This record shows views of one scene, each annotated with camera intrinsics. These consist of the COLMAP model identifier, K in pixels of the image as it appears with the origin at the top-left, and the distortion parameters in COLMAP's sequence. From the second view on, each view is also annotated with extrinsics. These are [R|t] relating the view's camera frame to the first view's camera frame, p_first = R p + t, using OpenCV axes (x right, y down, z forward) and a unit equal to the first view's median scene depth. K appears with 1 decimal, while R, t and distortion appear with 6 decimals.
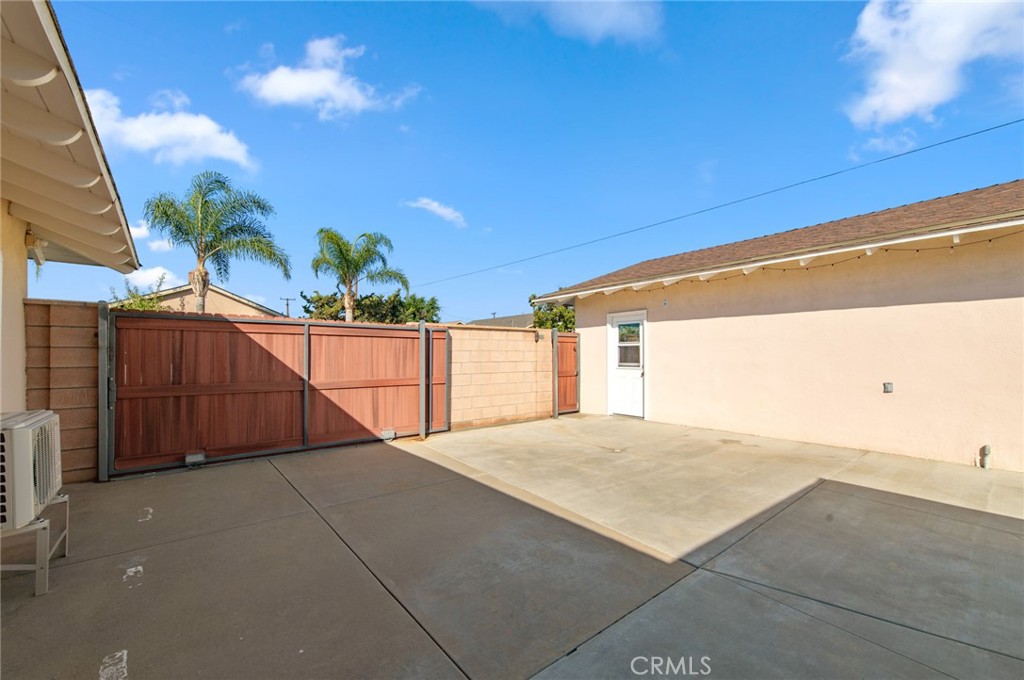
lens RADIAL K [[403.4, 0, 521.9], [0, 403.4, 359.6], [0, 0, 1]] dist [0.010176, -0.001780]
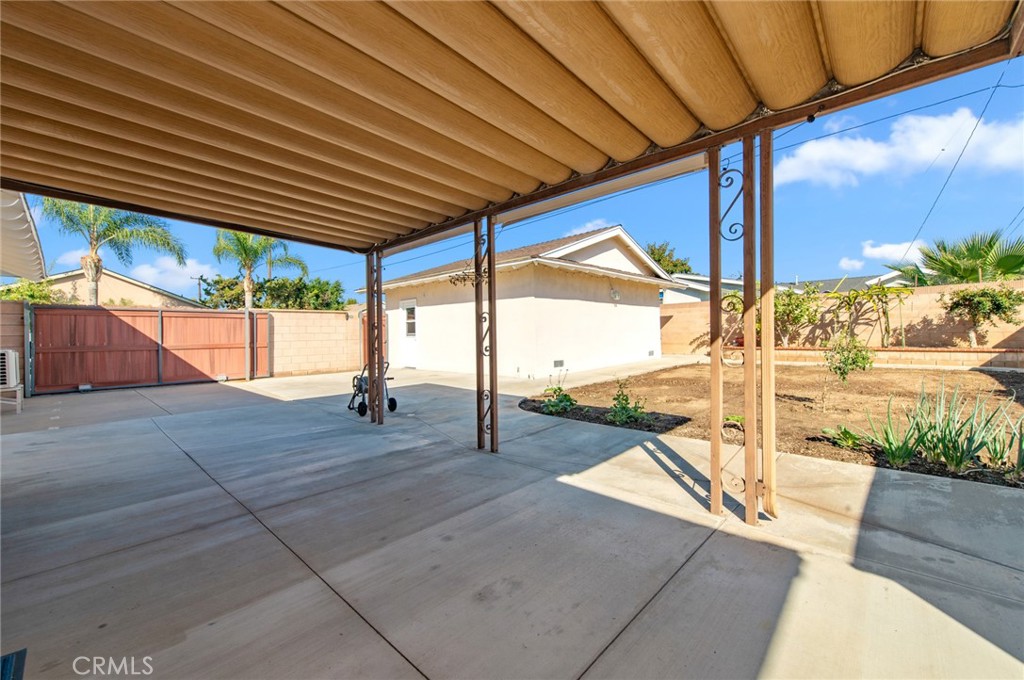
lens RADIAL K [[403.4, 0, 522.6], [0, 403.4, 337.6], [0, 0, 1]] dist [0.010176, -0.001780]
pose [[0.990612, -0.015927, 0.135774, 0.545996], [0.016116, 0.999870, -0.000298, 0.036542], [-0.135751, 0.002483, 0.990740, -0.656025]]
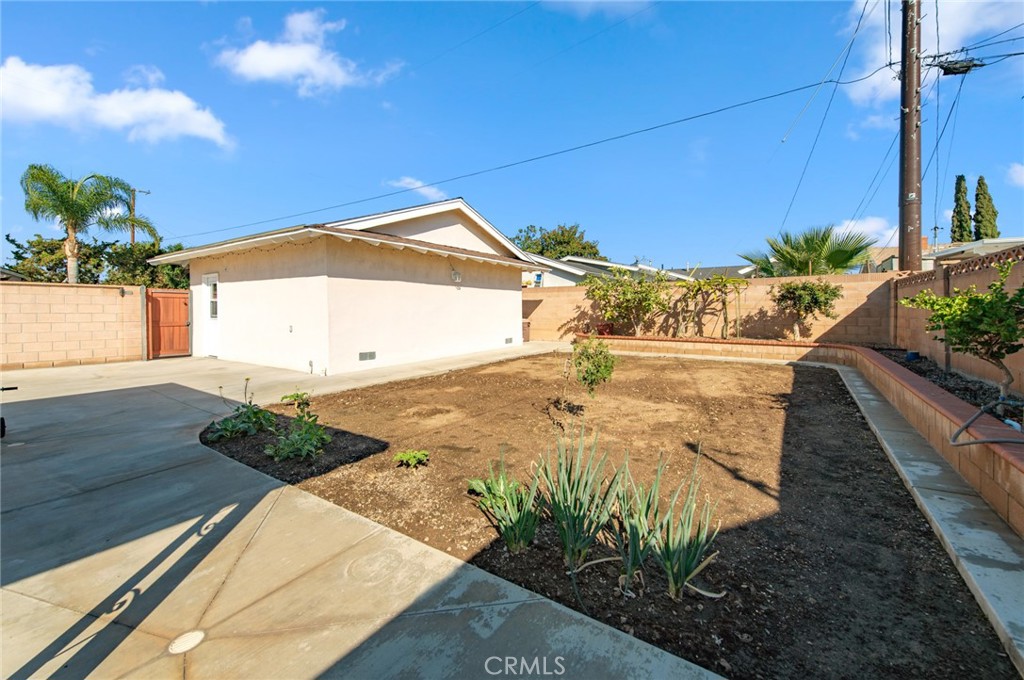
lens RADIAL K [[403.4, 0, 517.4], [0, 403.4, 325.0], [0, 0, 1]] dist [0.010176, -0.001780]
pose [[0.959311, -0.006066, 0.282286, 0.932553], [-0.000869, 0.999701, 0.024434, 0.009598], [-0.282350, -0.023685, 0.959019, -0.552122]]
